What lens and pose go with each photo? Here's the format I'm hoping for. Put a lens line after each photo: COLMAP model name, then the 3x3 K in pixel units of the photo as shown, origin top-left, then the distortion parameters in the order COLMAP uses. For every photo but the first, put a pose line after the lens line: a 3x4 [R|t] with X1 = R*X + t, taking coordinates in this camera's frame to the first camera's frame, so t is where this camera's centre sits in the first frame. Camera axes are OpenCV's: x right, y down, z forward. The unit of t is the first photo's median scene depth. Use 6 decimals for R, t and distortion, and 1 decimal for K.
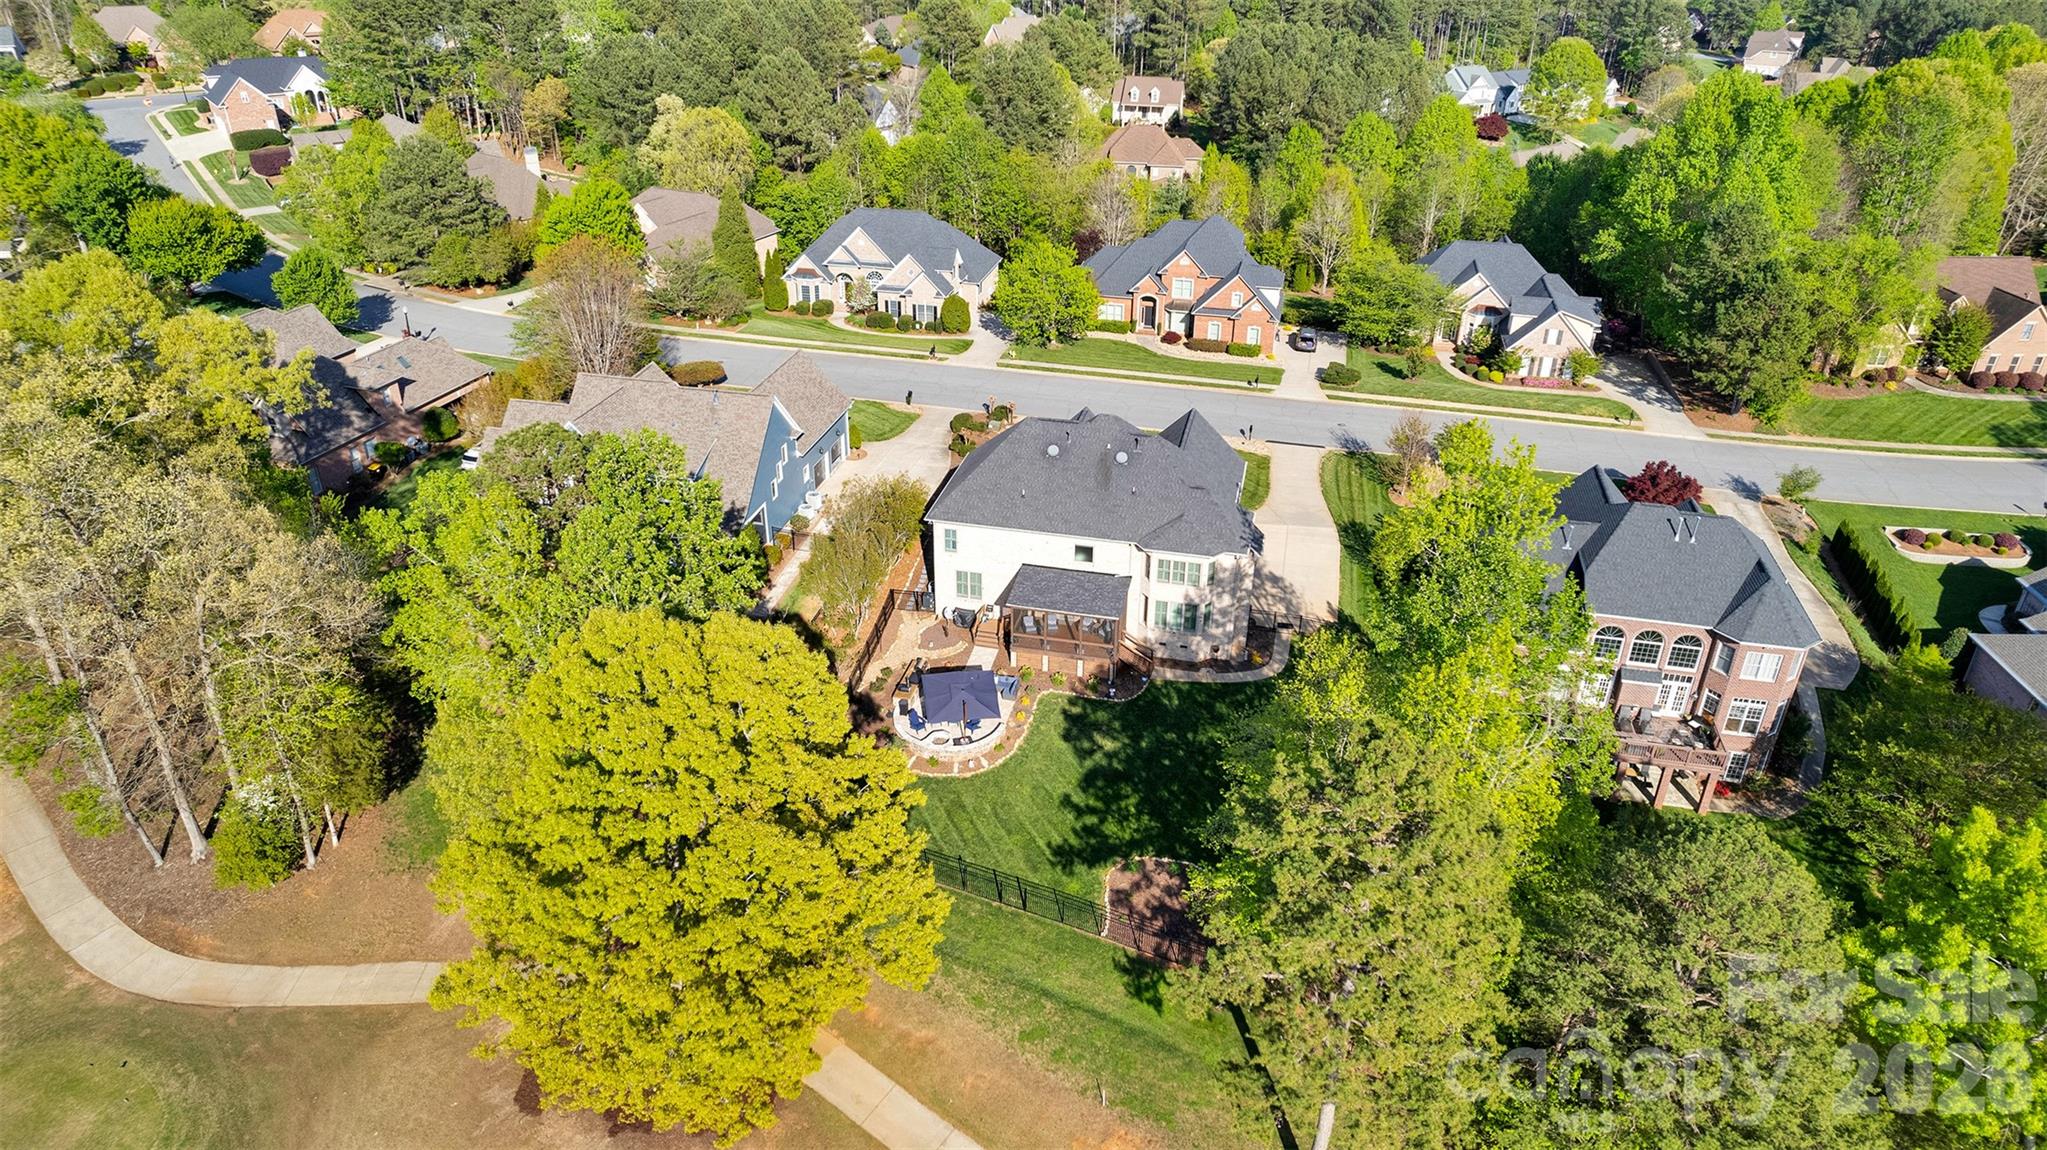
lens RADIAL K [[1383.9, 0, 1023.5], [0, 1383.9, 575.0], [0, 0, 1]] dist [-0.080620, 0.075946]
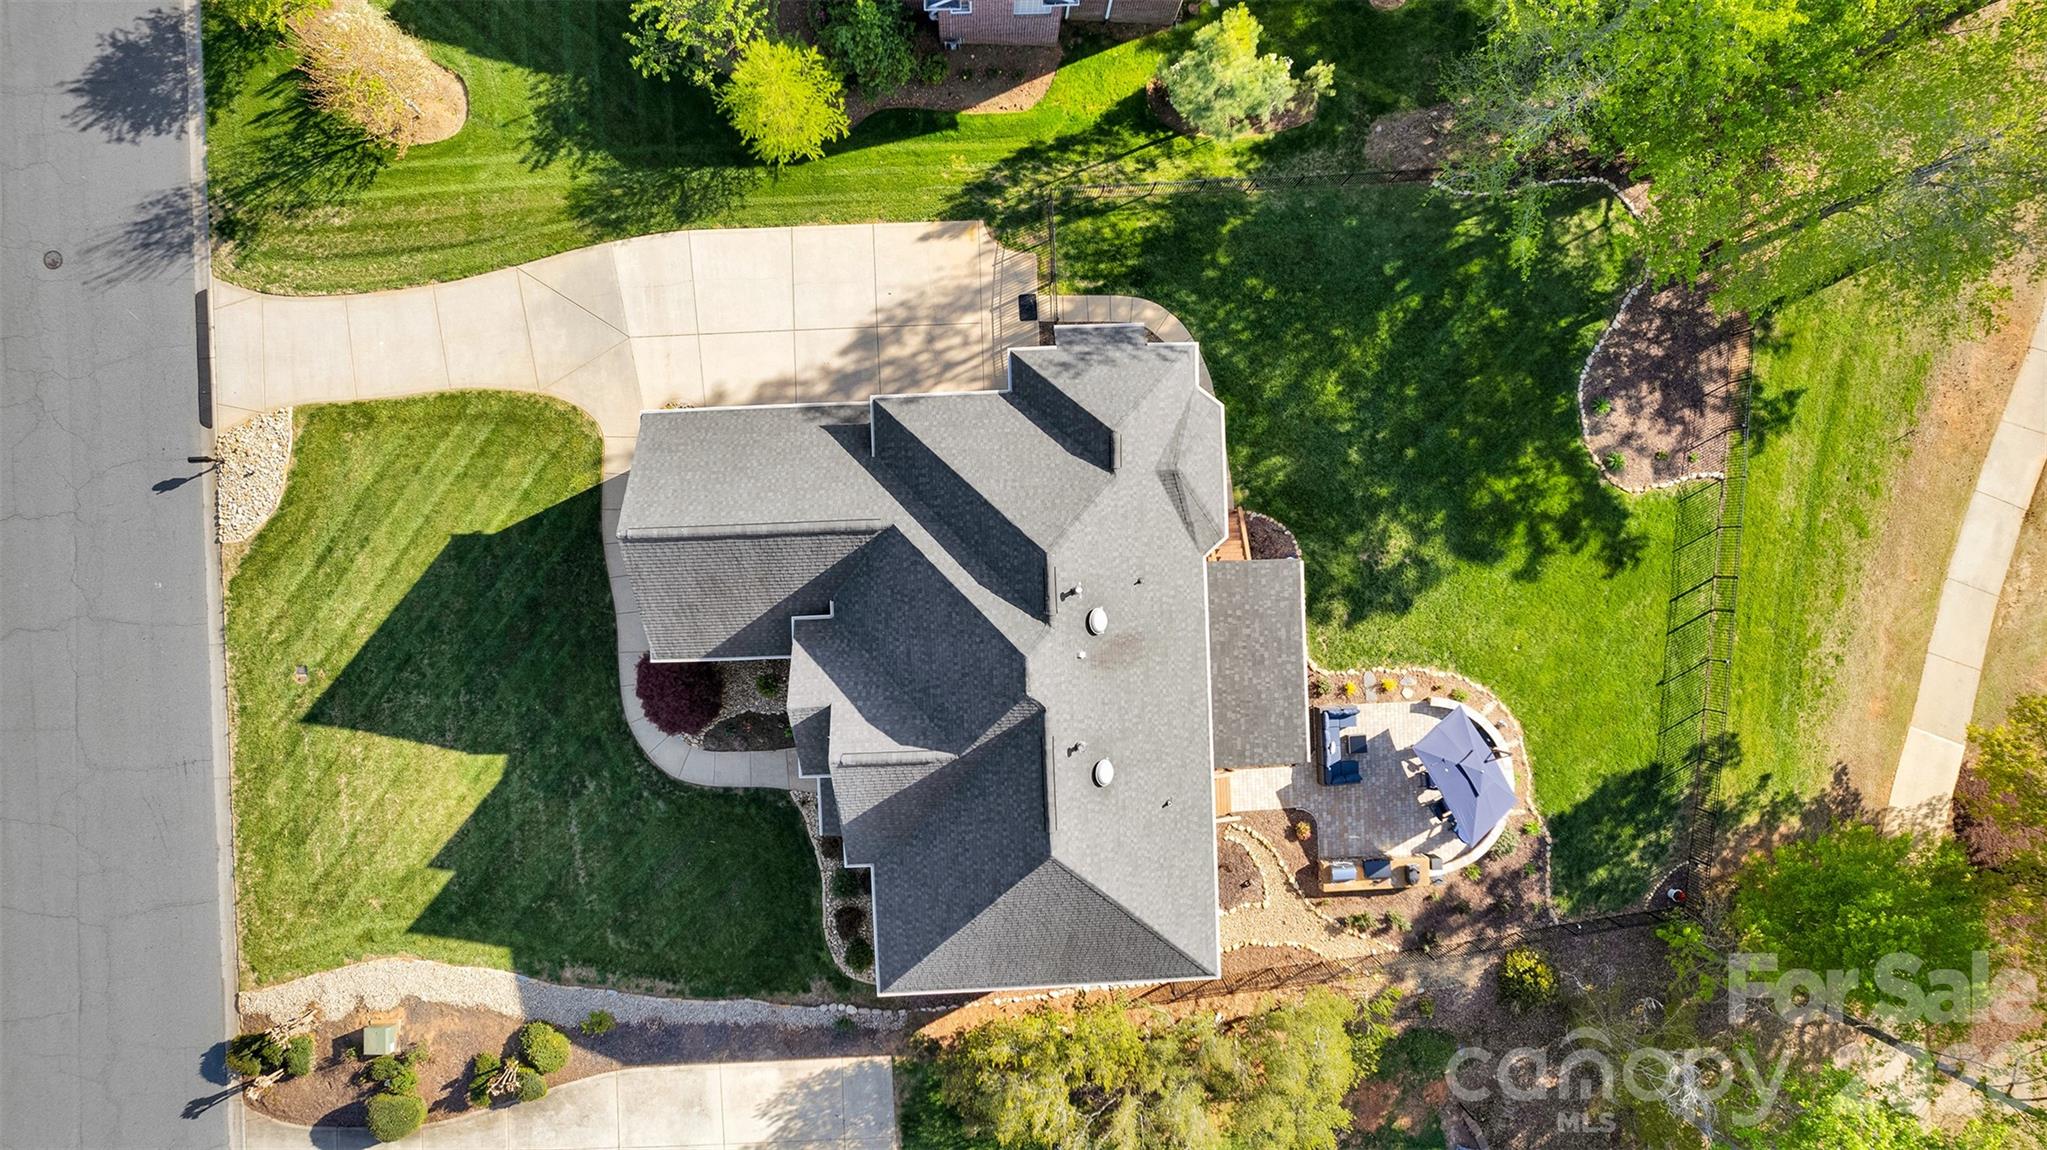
lens RADIAL K [[1383.9, 0, 1023.5], [0, 1383.9, 575.0], [0, 0, 1]] dist [-0.080620, 0.075946]
pose [[-0.259959, -0.965352, -0.022747, 0.116370], [0.405416, -0.130494, 0.904770, -0.592305], [-0.876390, 0.225981, 0.425292, 0.943818]]
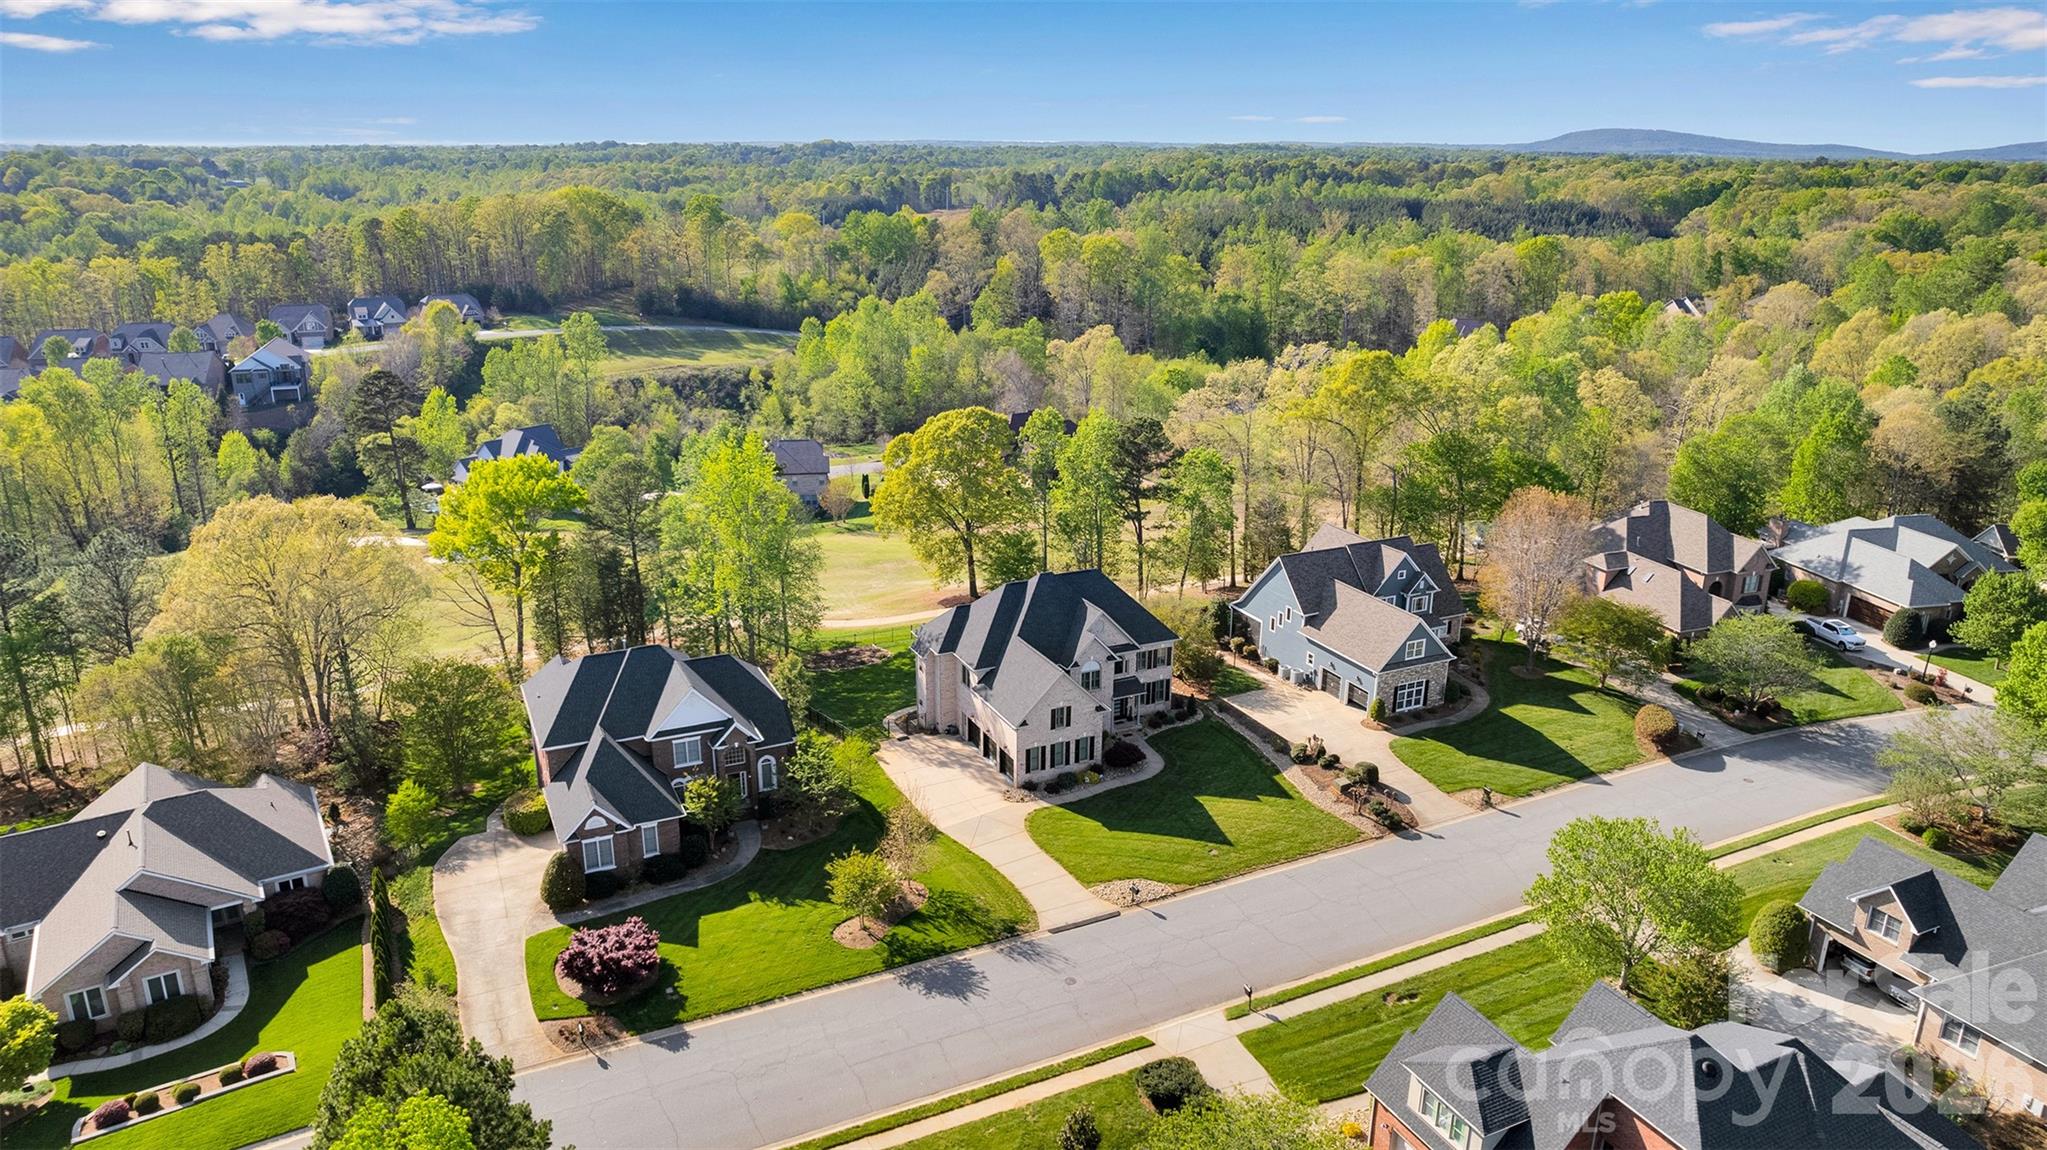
lens RADIAL K [[1331.3, 0, 1023.5], [0, 1331.3, 575.0], [0, 0, 1]] dist [-0.044169, 0.002324]
pose [[-0.782316, 0.177418, -0.597079, 0.972456], [-0.292421, 0.741766, 0.603551, -1.018686], [0.549974, 0.646766, -0.528415, 1.938220]]
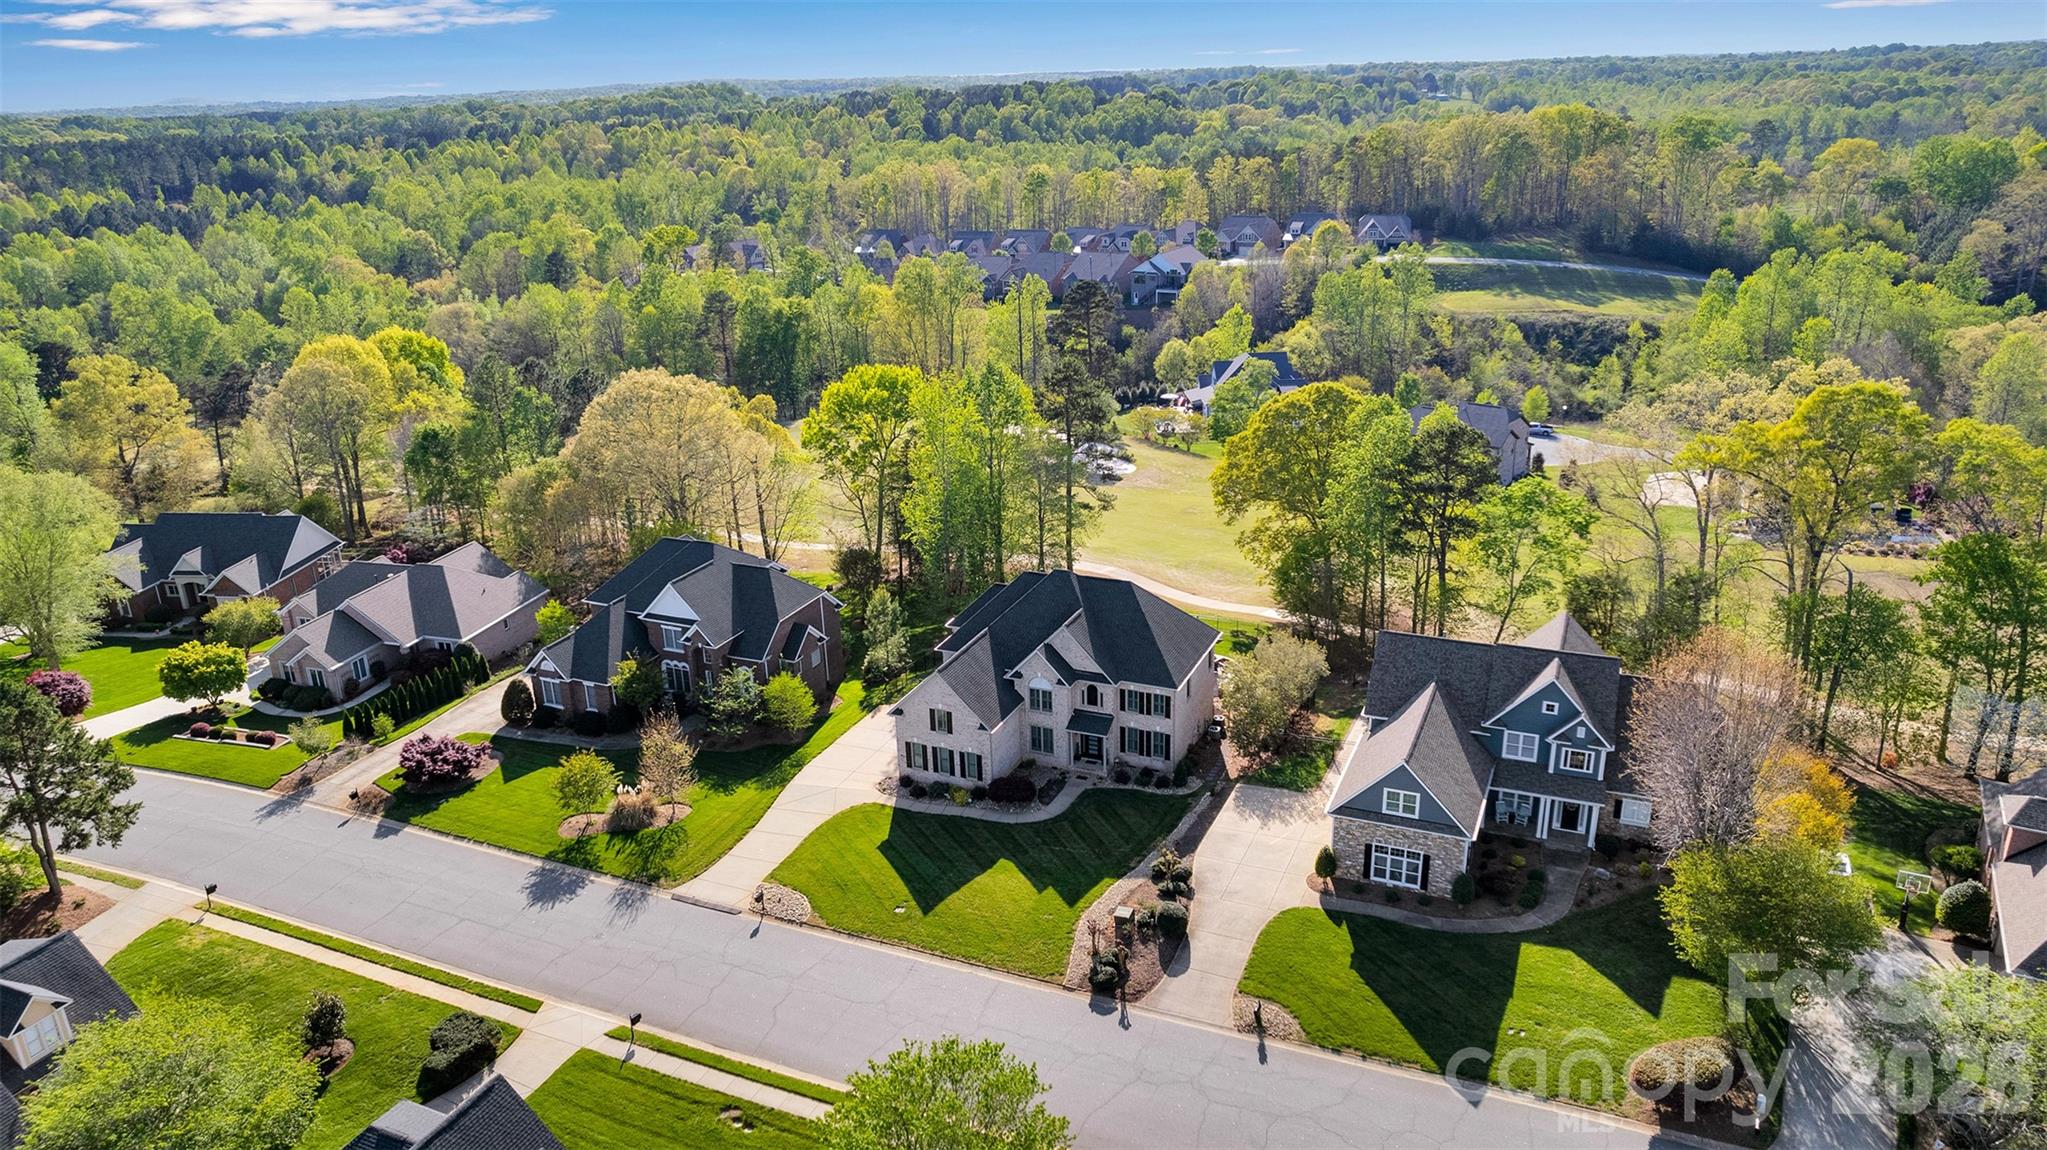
lens RADIAL K [[1383.9, 0, 1023.5], [0, 1383.9, 575.0], [0, 0, 1]] dist [-0.080620, 0.075946]
pose [[-0.980690, -0.044954, 0.190332, -0.149788], [0.108549, 0.684428, 0.720955, -1.107290], [-0.162679, 0.727694, -0.666331, 2.075662]]
